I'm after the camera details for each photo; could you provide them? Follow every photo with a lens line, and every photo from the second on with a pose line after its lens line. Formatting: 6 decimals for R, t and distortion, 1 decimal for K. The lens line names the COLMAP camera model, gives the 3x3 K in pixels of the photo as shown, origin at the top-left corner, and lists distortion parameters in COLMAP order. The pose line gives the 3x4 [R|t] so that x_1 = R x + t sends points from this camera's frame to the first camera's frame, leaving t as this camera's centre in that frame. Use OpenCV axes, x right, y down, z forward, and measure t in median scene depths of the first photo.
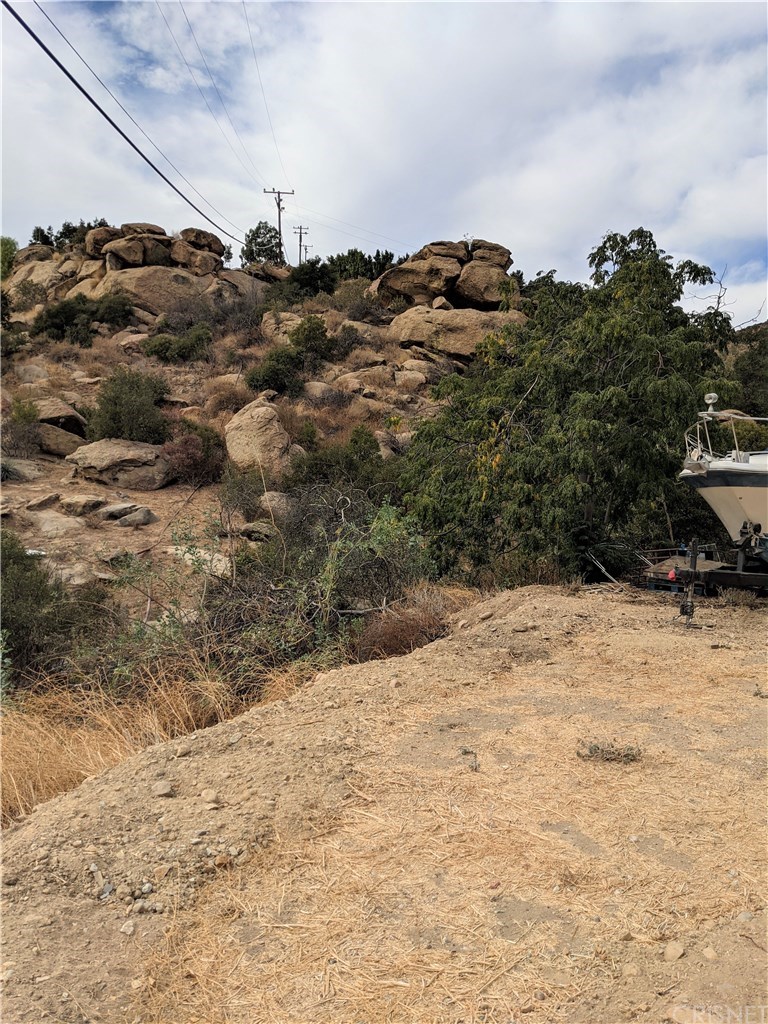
lens RADIAL K [[800.7, 0, 385.5], [0, 800.7, 510.8], [0, 0, 1]] dist [0.069963, -0.111932]
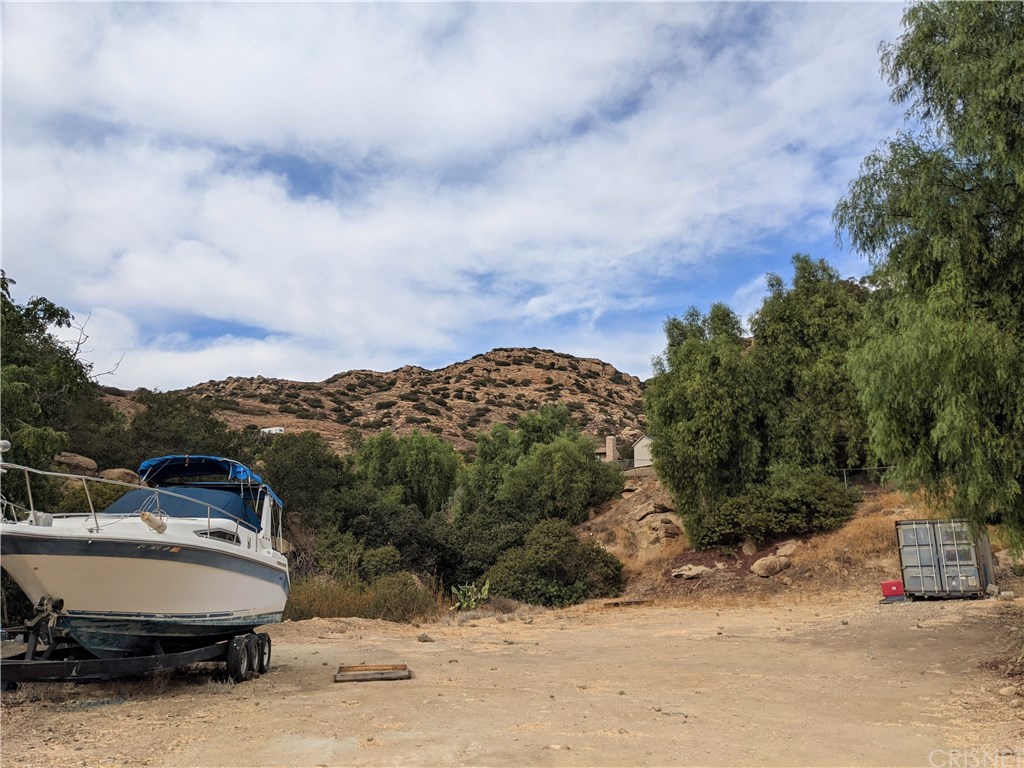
lens RADIAL K [[800.7, 0, 517.6], [0, 800.7, 384.2], [0, 0, 1]] dist [0.069963, -0.111932]
pose [[0.670712, 0.150466, 0.726295, 0.122908], [0.020617, 0.975047, -0.221039, -0.006092], [-0.741431, 0.163228, 0.650874, 0.047518]]
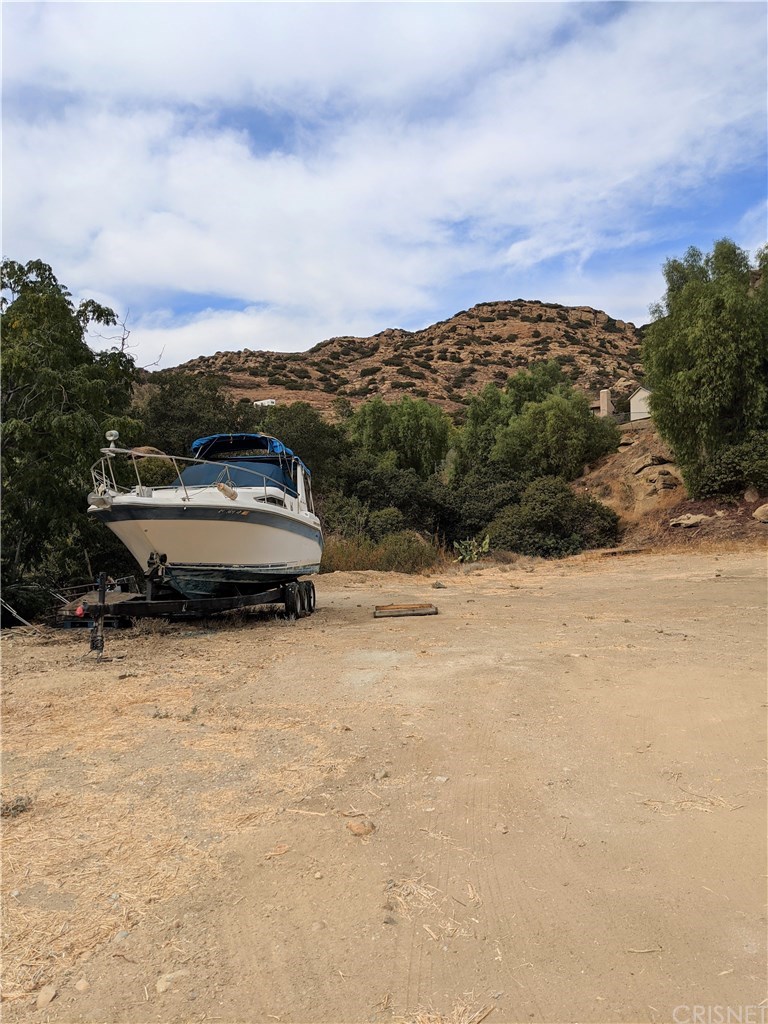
lens RADIAL K [[800.7, 0, 385.5], [0, 800.7, 510.8], [0, 0, 1]] dist [0.069963, -0.111932]
pose [[0.775112, -0.026775, 0.631257, 0.017088], [0.054300, 0.998228, -0.024334, 0.000634], [-0.629487, 0.053139, 0.775192, -0.011043]]
